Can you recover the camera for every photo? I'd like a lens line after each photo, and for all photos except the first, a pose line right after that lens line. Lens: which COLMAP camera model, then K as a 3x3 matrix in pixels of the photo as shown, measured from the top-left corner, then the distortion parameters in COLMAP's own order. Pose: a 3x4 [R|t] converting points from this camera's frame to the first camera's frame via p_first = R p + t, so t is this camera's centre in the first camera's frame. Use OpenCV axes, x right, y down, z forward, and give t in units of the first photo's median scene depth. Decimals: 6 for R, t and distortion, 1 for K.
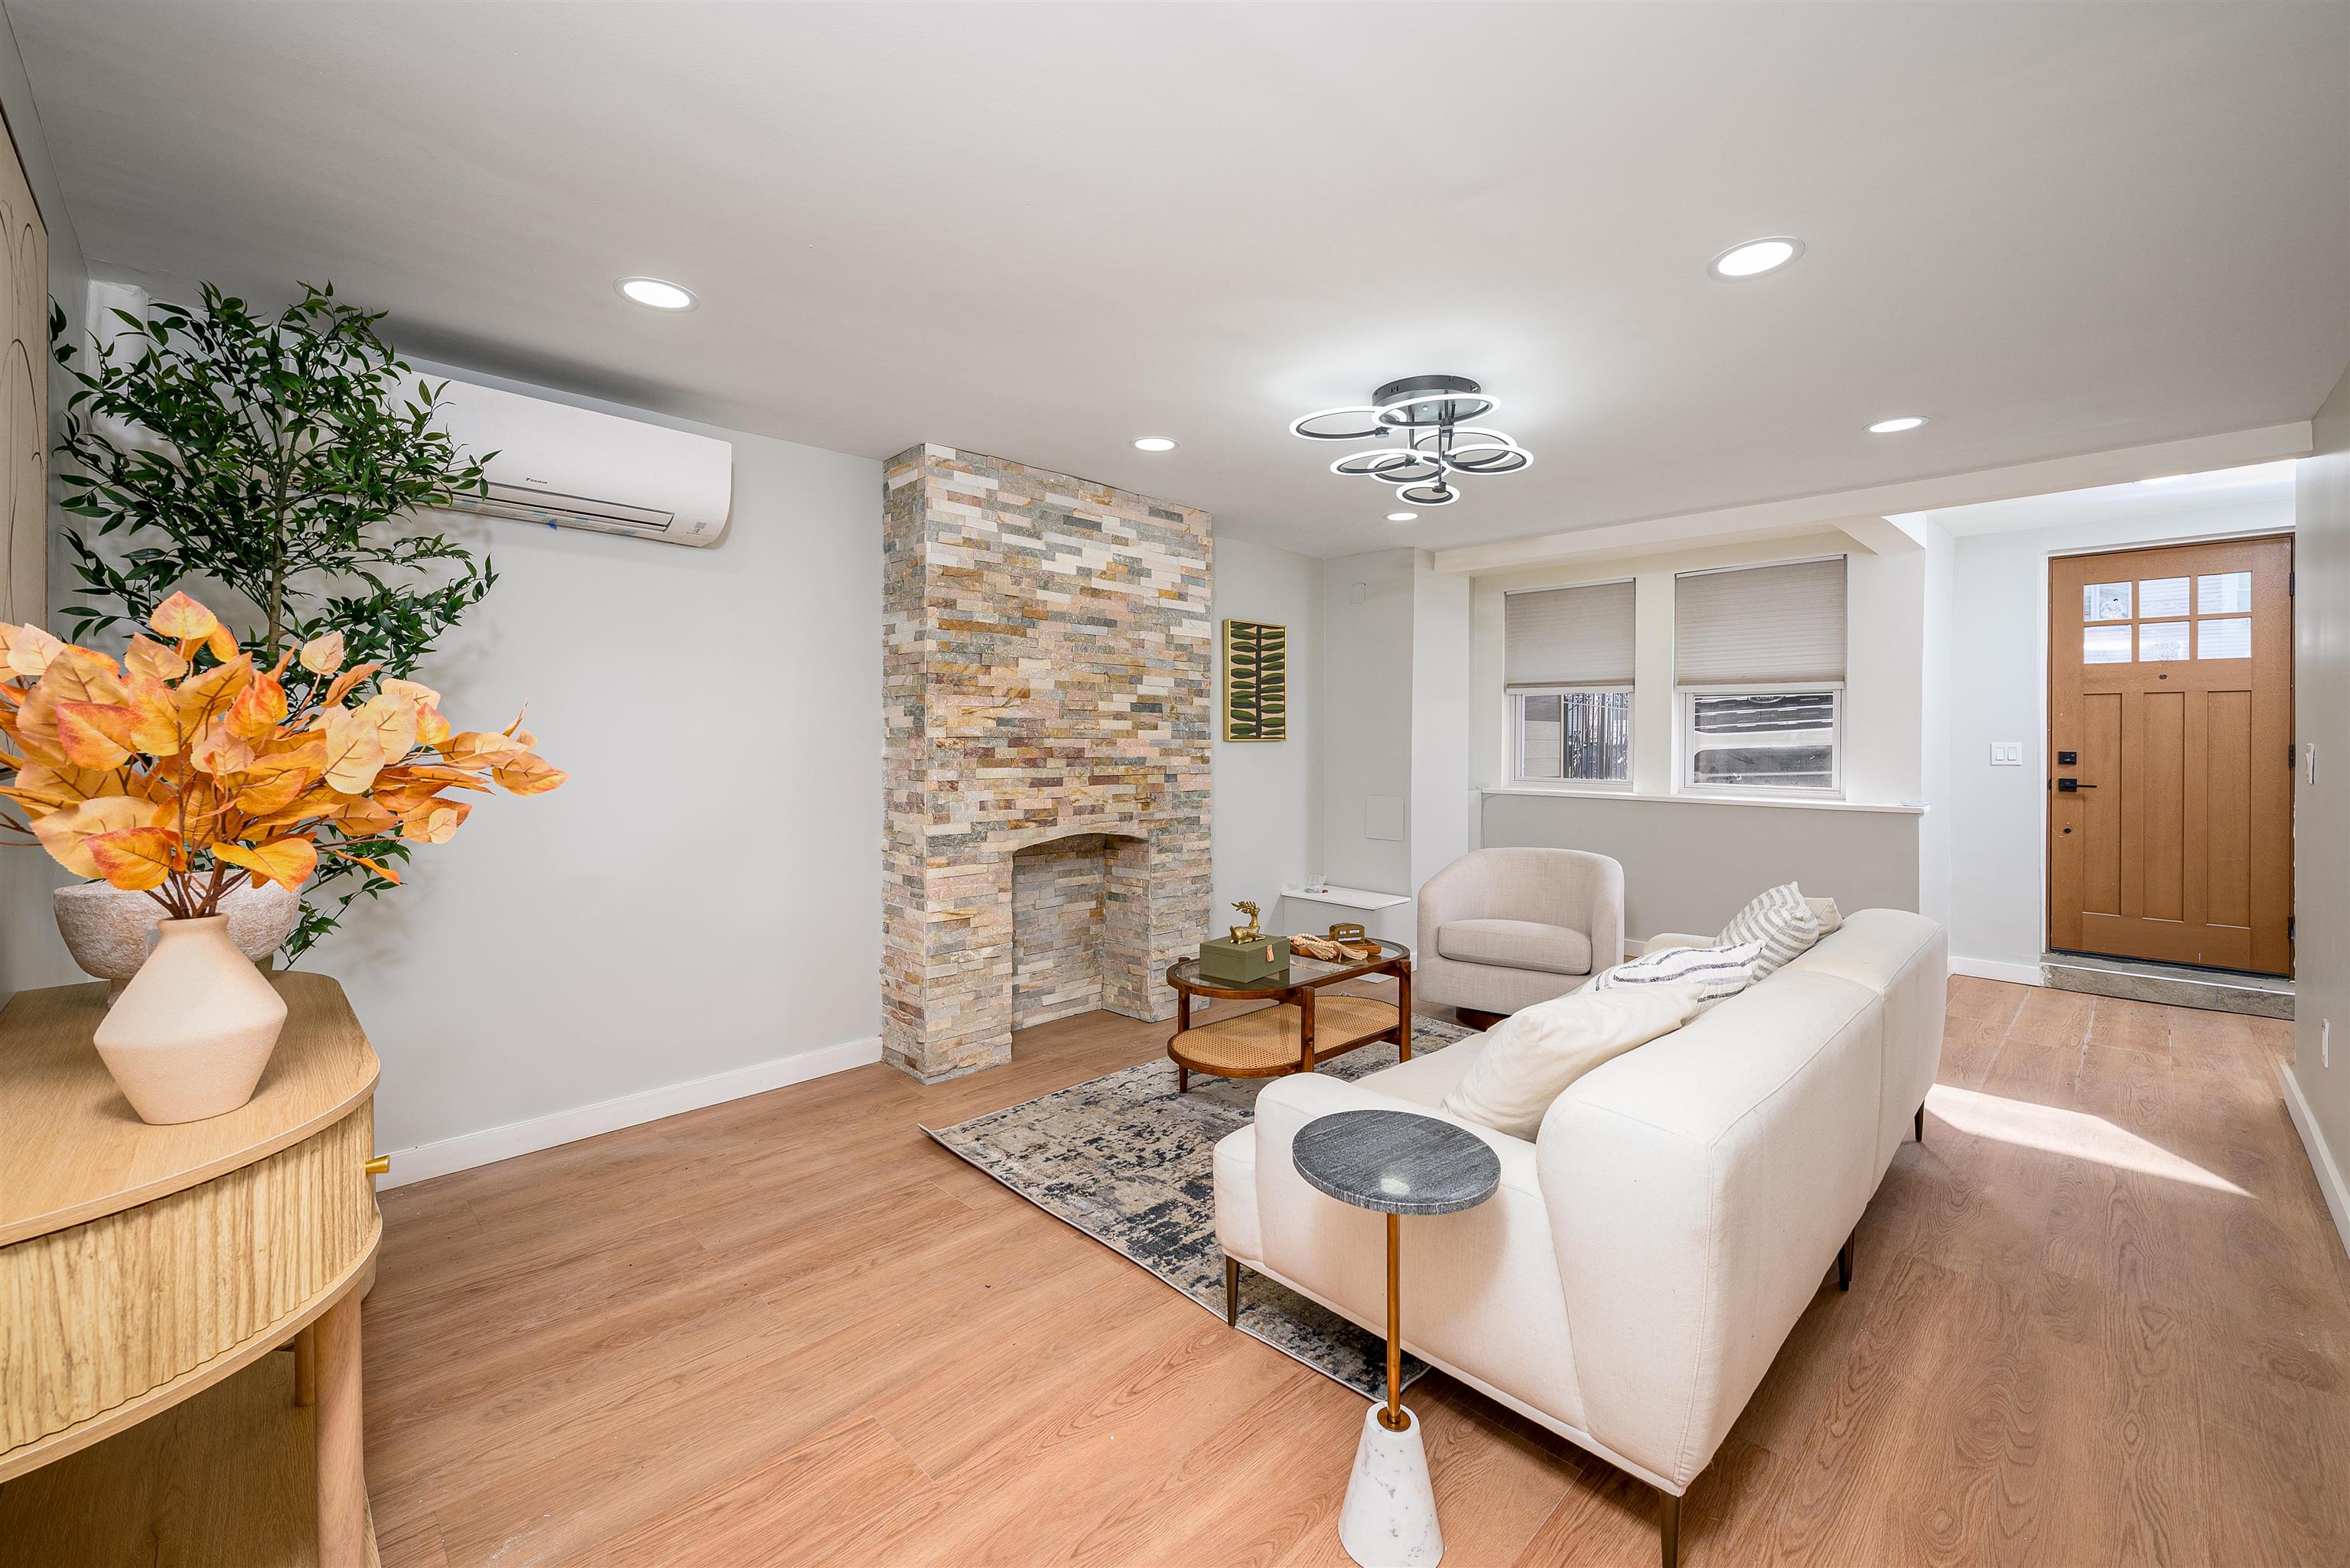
lens RADIAL K [[961.0, 0, 1176.2], [0, 961.0, 740.6], [0, 0, 1]] dist [-0.000475, -0.000761]
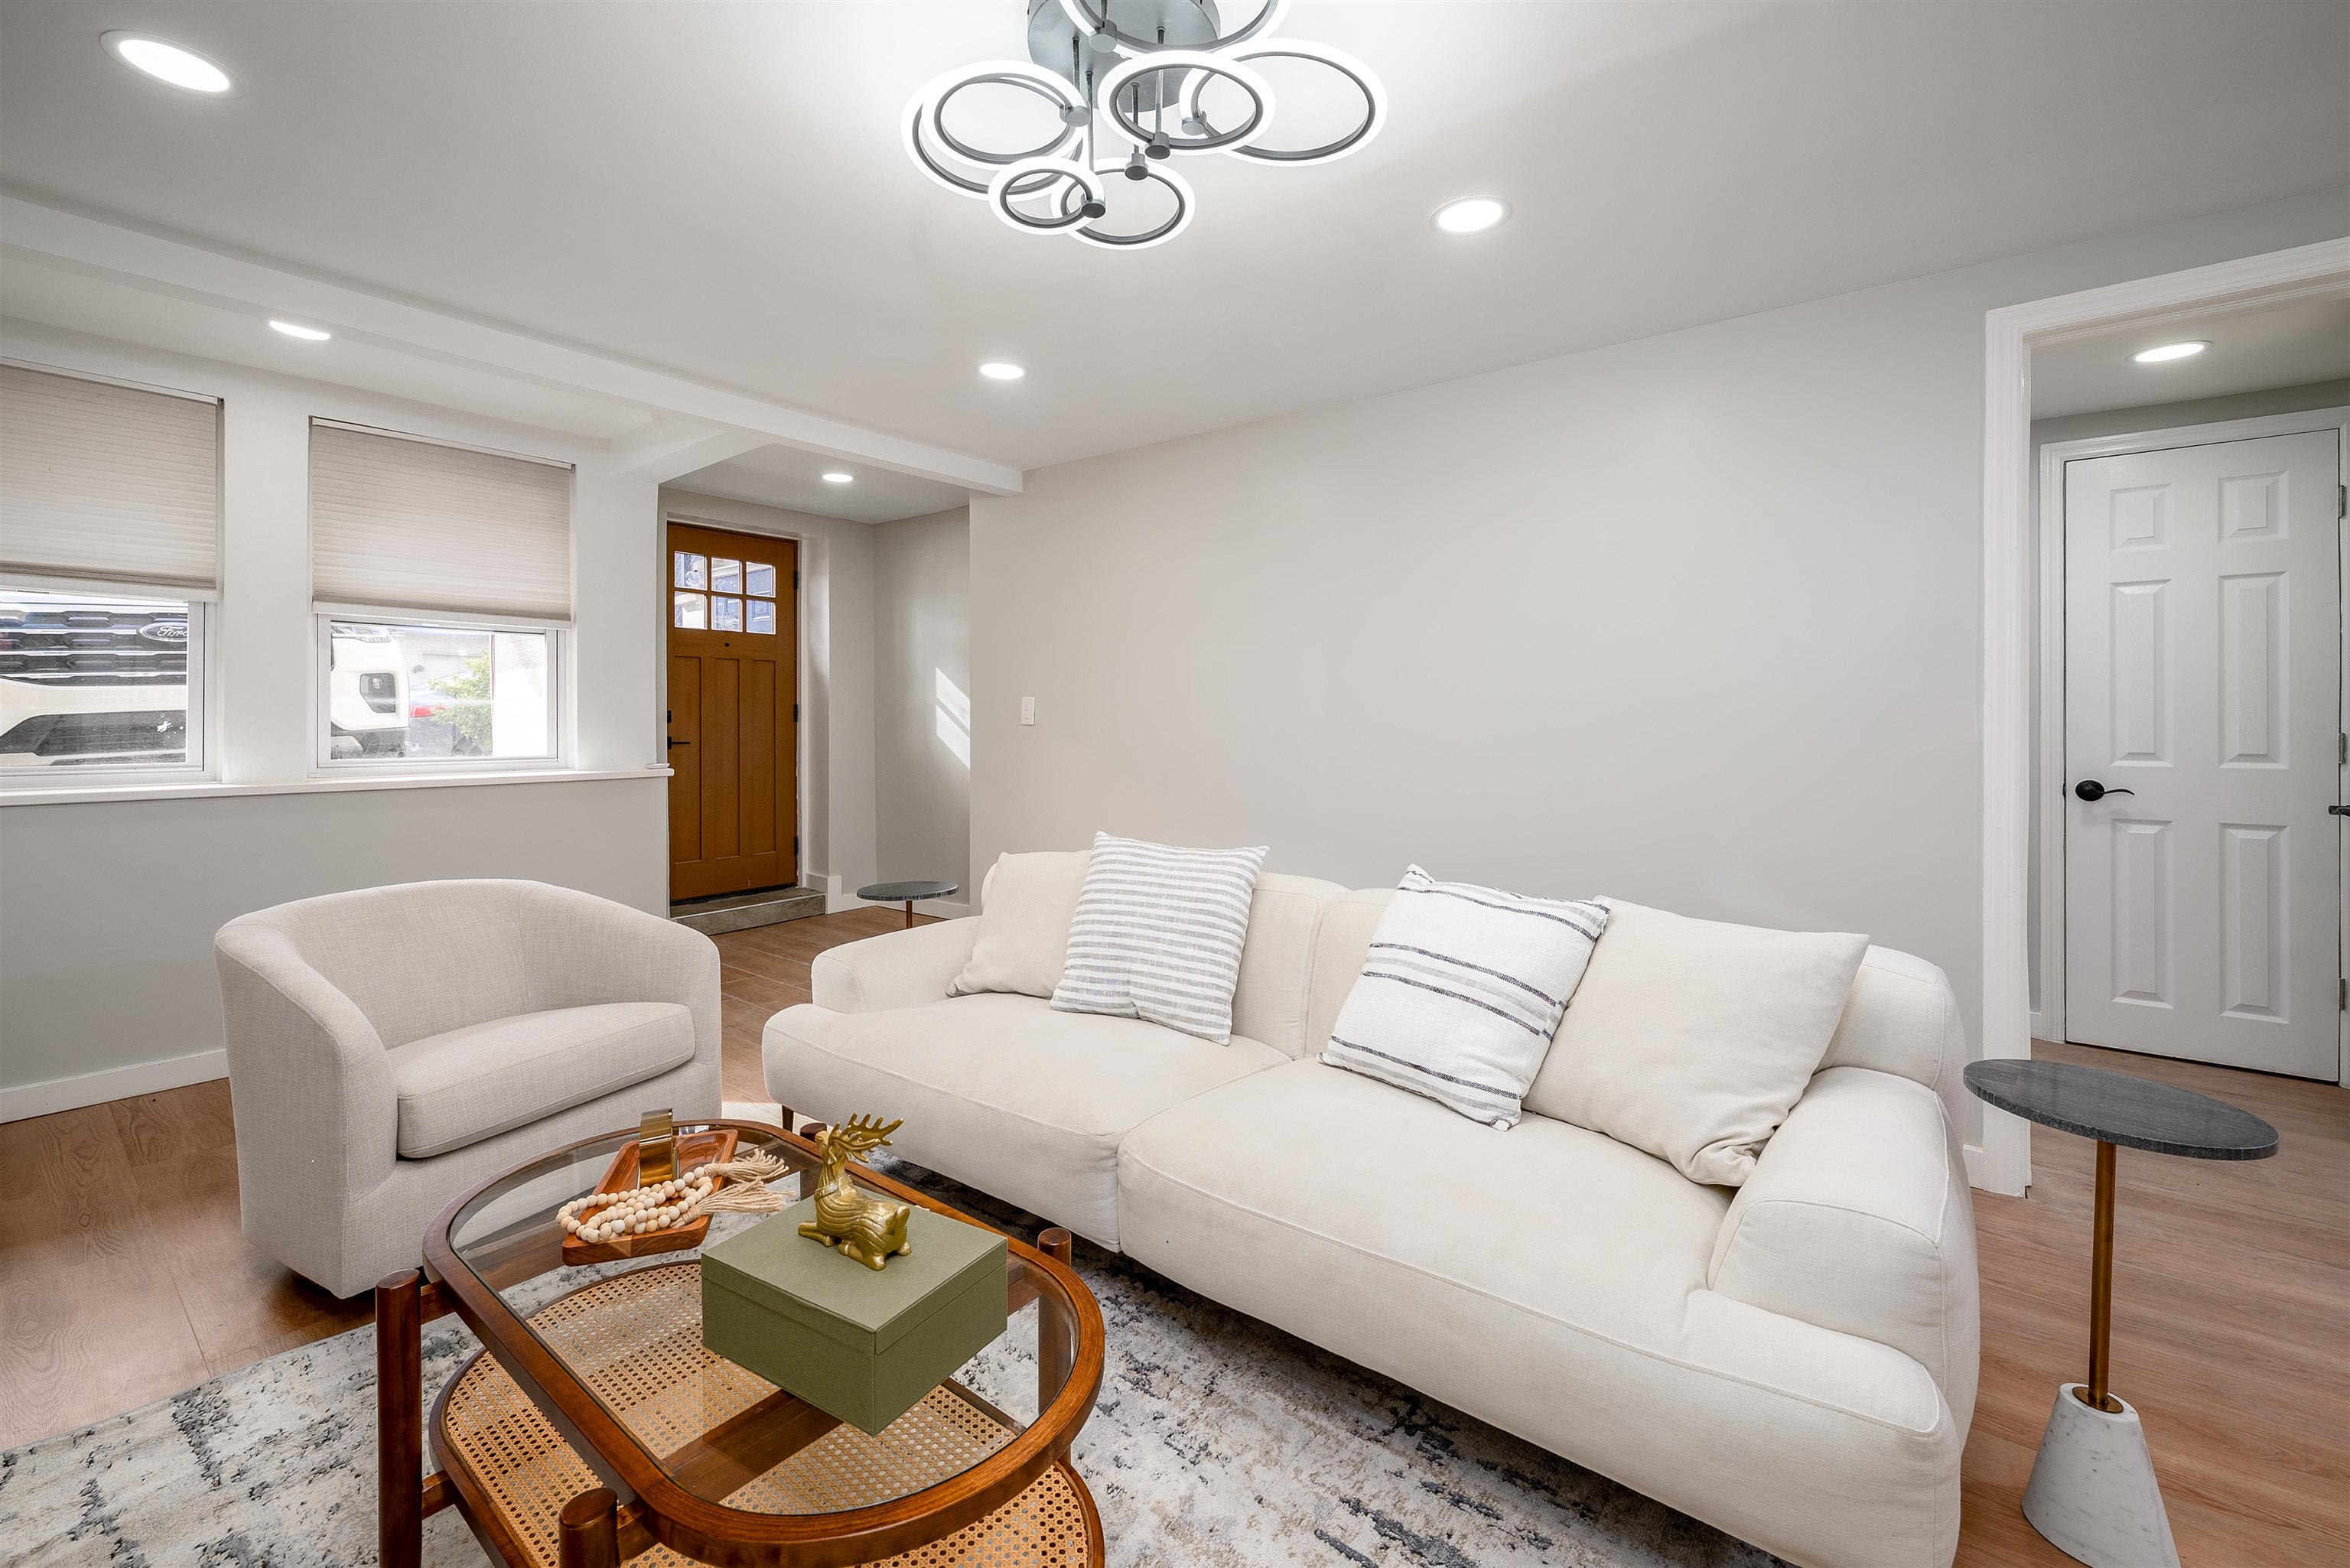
lens RADIAL K [[961.0, 0, 1177.8], [0, 961.0, 728.9], [0, 0, 1]] dist [-0.000475, -0.000761]
pose [[-0.107343, -0.009907, 0.994173, -0.229728], [-0.000541, 0.999951, 0.009906, 0.029508], [-0.994222, 0.000526, -0.107343, 0.790316]]
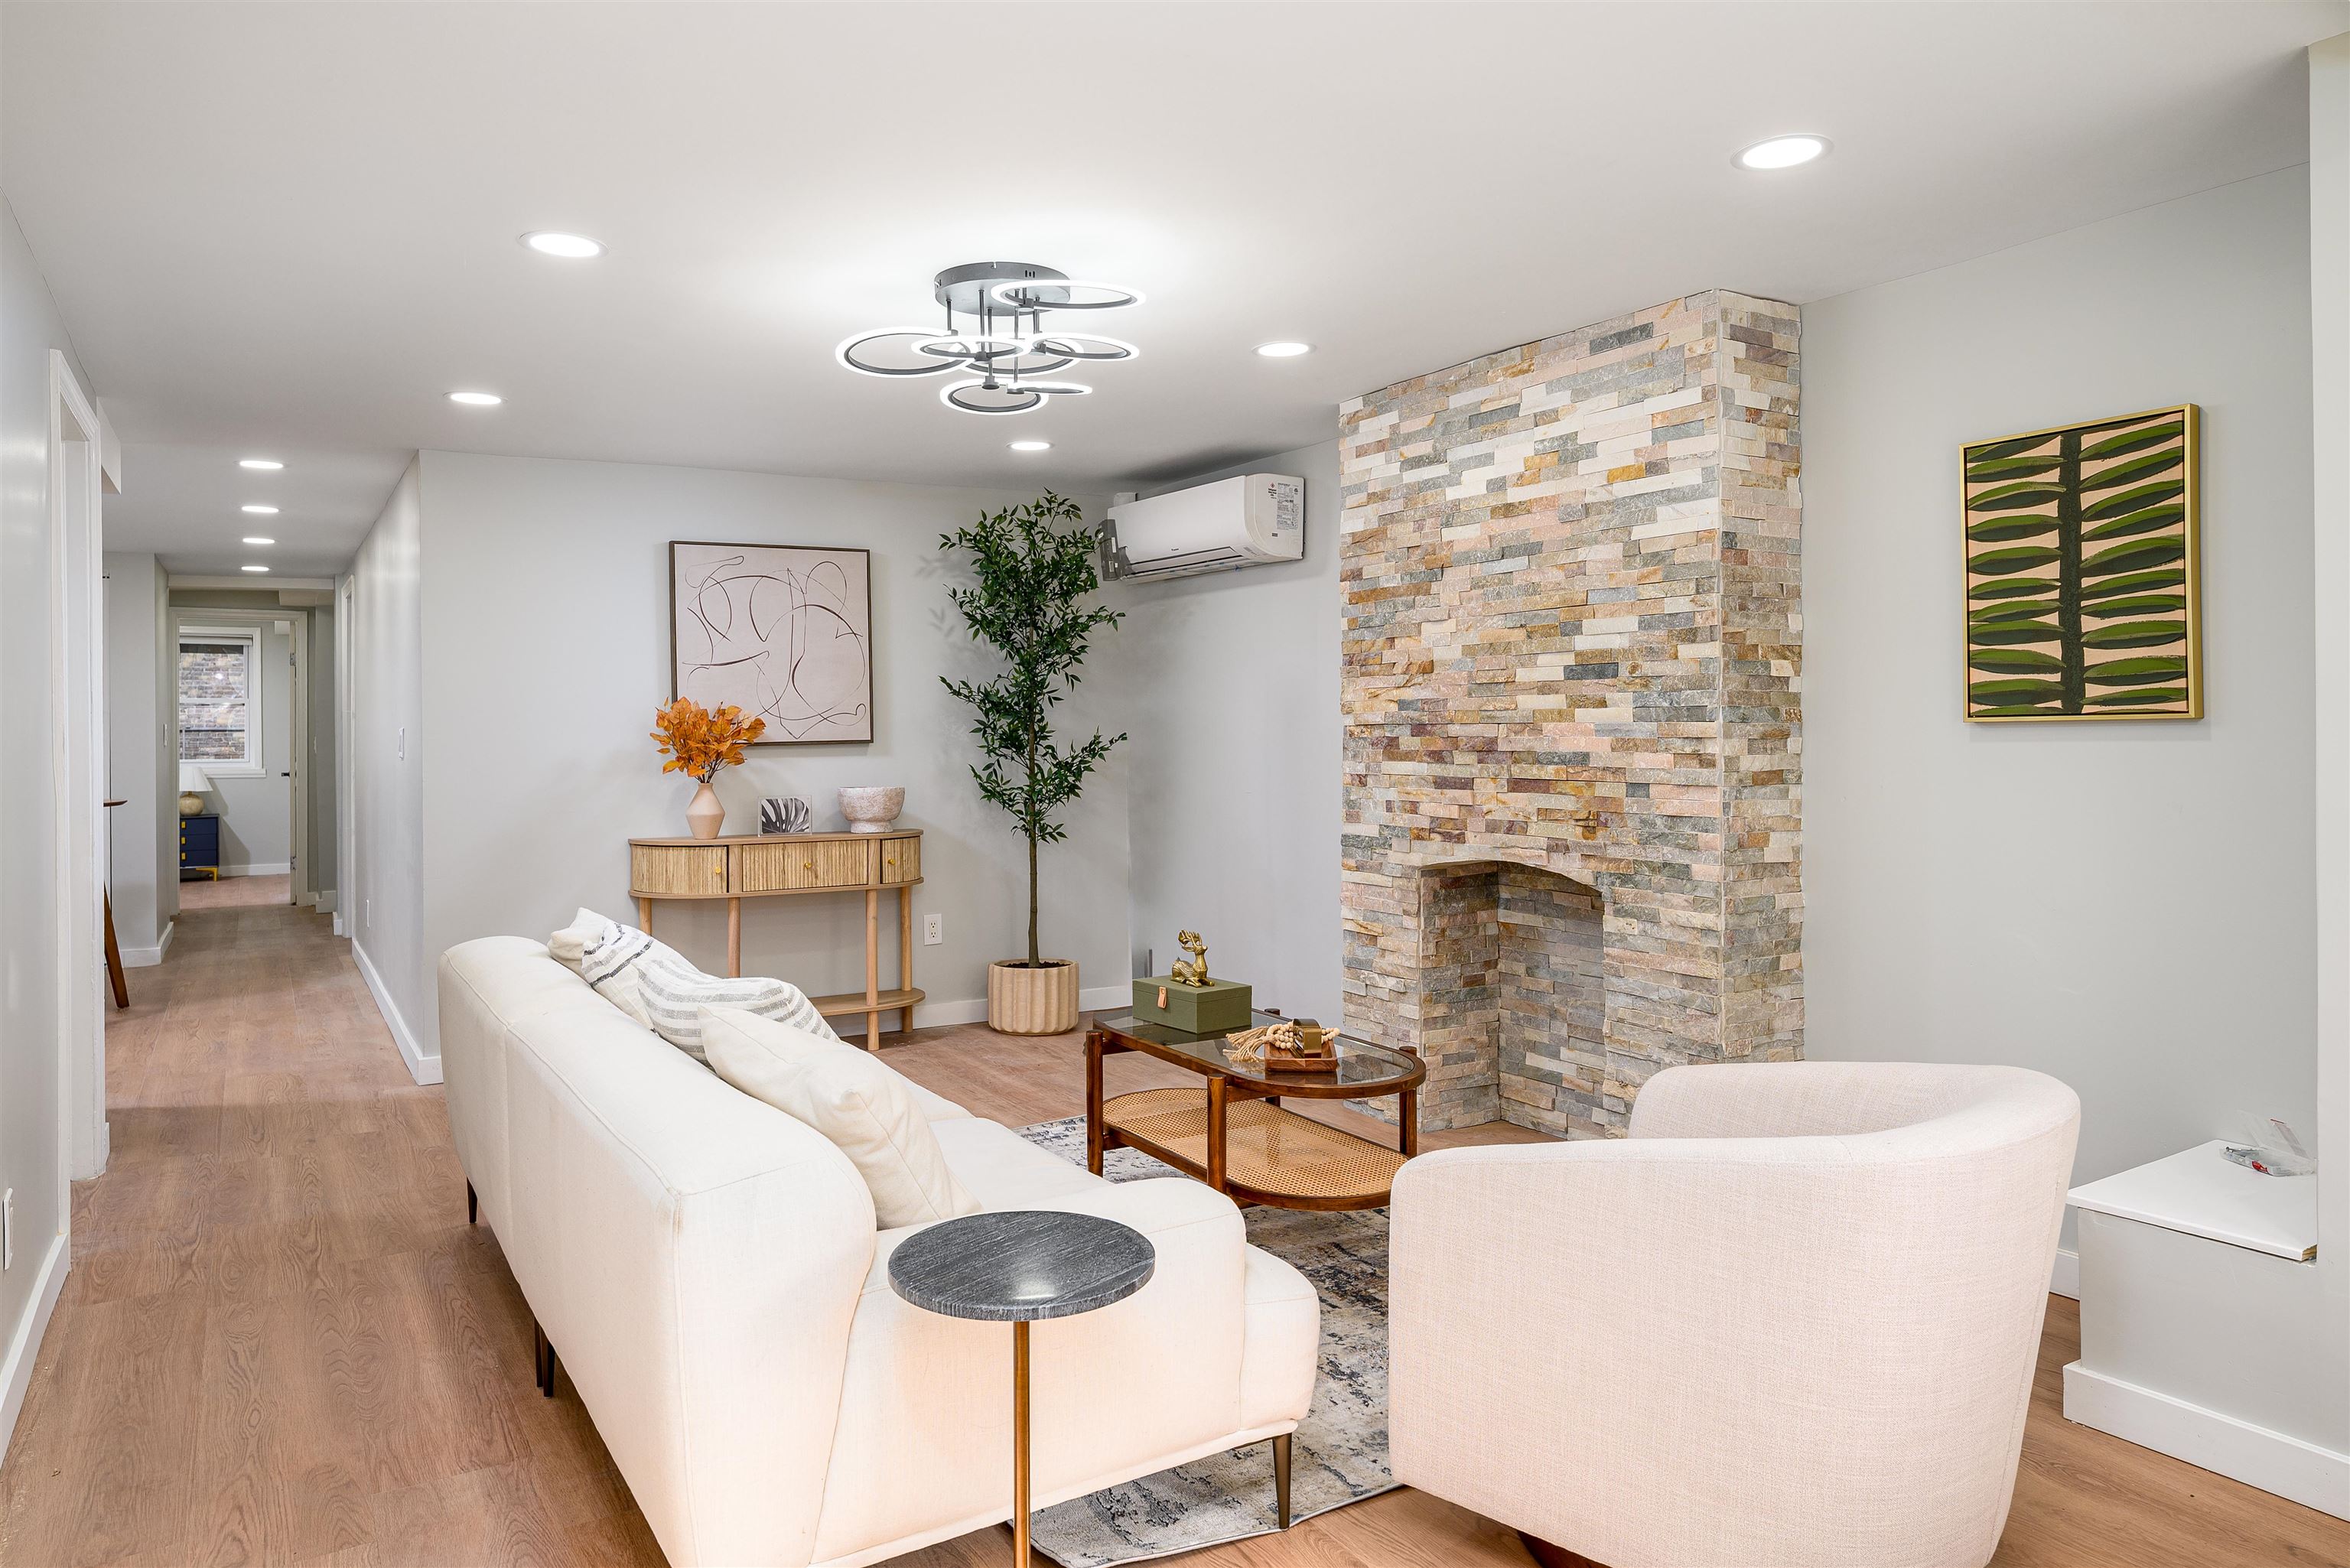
lens RADIAL K [[1560.9, 0, 1189.4], [0, 1560.9, 722.9], [0, 0, 1]] dist [-0.010724, 0.007087]
pose [[-0.236983, -0.009469, -0.971468, 1.124657], [0.005836, 0.999921, -0.011170, 0.009023], [0.971496, -0.008317, -0.236909, 1.119298]]
